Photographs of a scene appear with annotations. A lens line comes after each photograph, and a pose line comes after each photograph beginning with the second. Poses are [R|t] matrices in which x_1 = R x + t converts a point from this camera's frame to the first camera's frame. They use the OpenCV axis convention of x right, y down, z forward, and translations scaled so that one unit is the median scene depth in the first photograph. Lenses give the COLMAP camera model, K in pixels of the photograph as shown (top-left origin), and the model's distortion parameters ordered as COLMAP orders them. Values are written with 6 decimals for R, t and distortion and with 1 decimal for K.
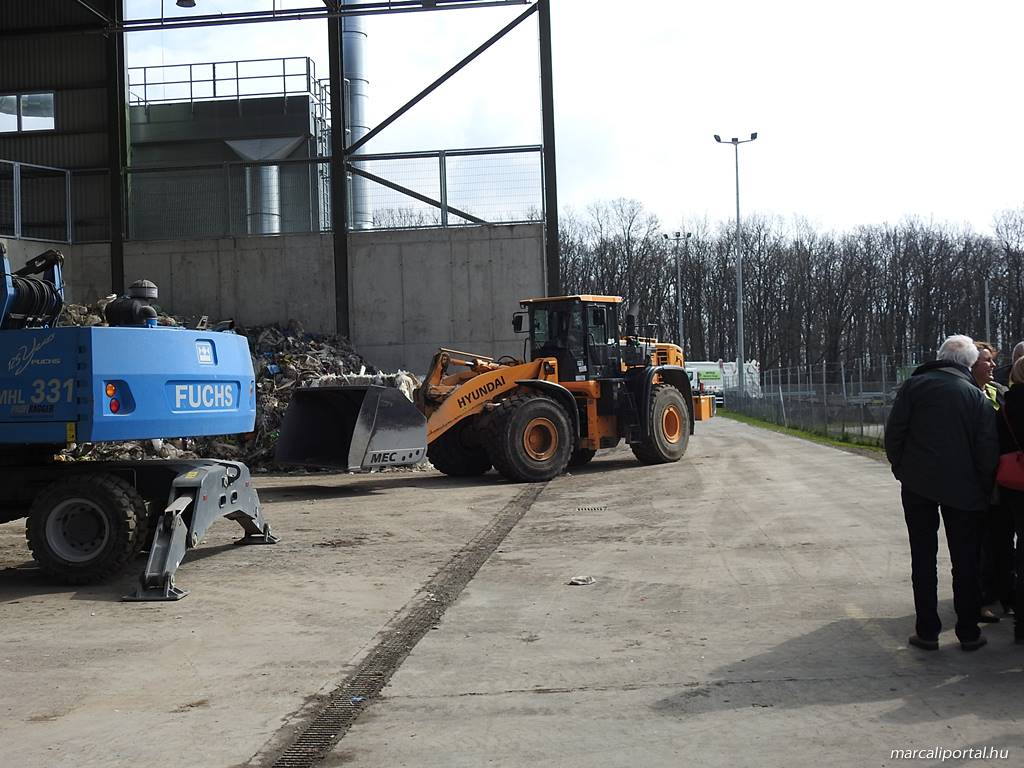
lens RADIAL K [[1163.2, 0, 502.4], [0, 1163.2, 379.8], [0, 0, 1]] dist [-0.002171, 0.000000]
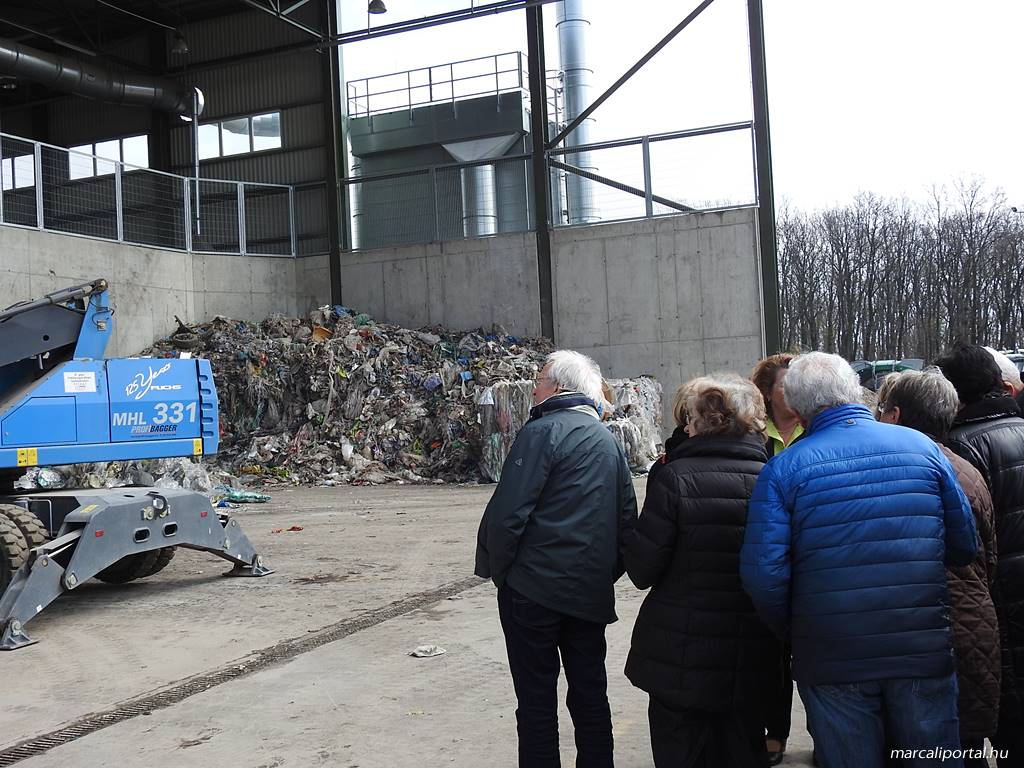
lens RADIAL K [[1163.2, 0, 506.1], [0, 1163.2, 382.3], [0, 0, 1]] dist [-0.002171, 0.000000]
pose [[0.953821, -0.021144, -0.299630, 0.116782], [0.022906, 0.999735, 0.002370, -0.004840], [0.299501, -0.009124, 0.954052, 0.076037]]
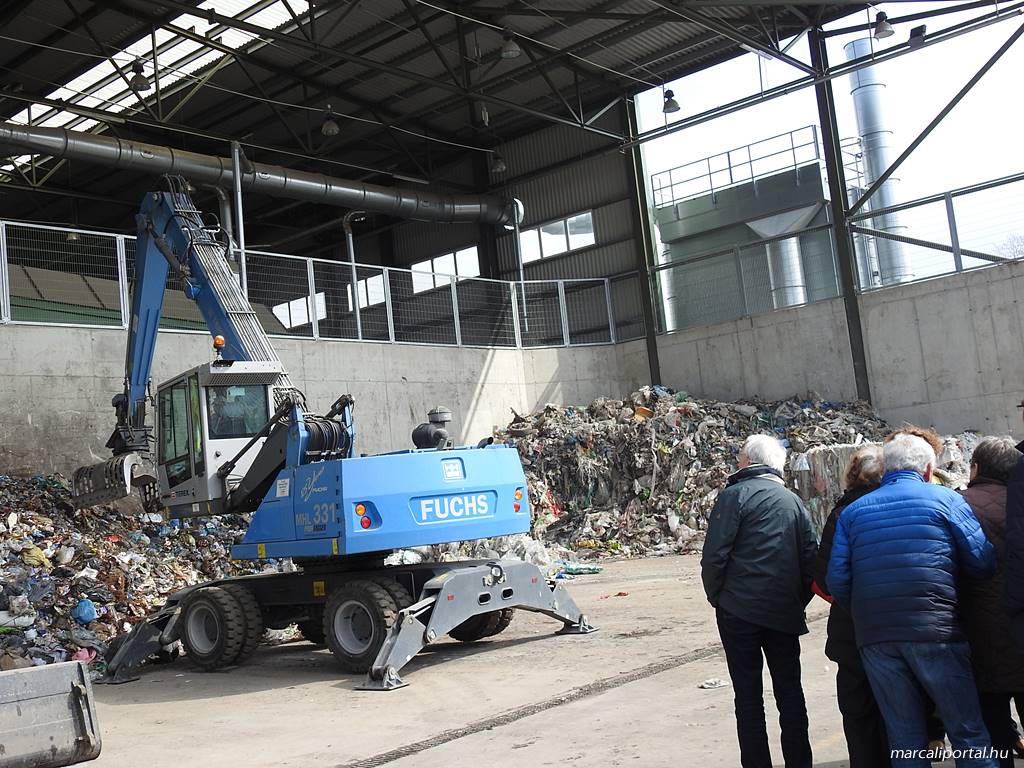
lens RADIAL K [[1163.2, 0, 503.1], [0, 1163.2, 384.9], [0, 0, 1]] dist [-0.002171, 0.000000]
pose [[0.822992, -0.115449, -0.556197, 0.155755], [0.088846, 0.993240, -0.074701, -0.005487], [0.561061, 0.012062, 0.827686, 0.029835]]
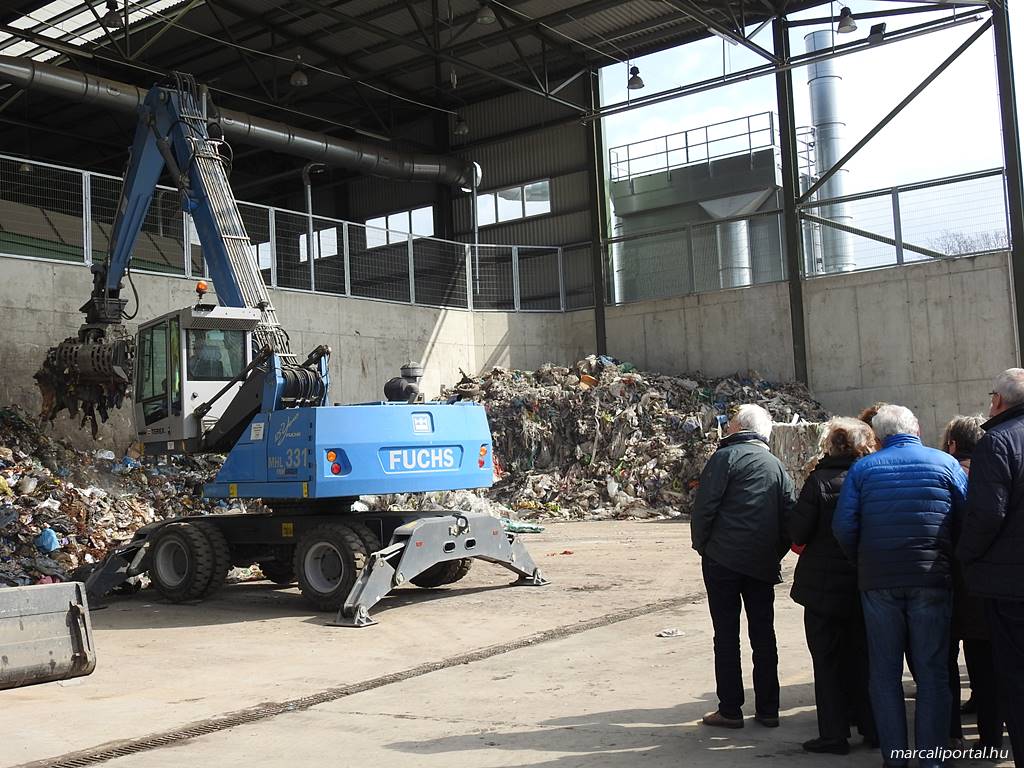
lens RADIAL K [[1163.2, 0, 503.9], [0, 1163.2, 385.6], [0, 0, 1]] dist [-0.002171, 0.000000]
pose [[0.859952, -0.045116, -0.508376, 0.153172], [0.029851, 0.998826, -0.038147, -0.004709], [0.509501, 0.017629, 0.860290, 0.003952]]
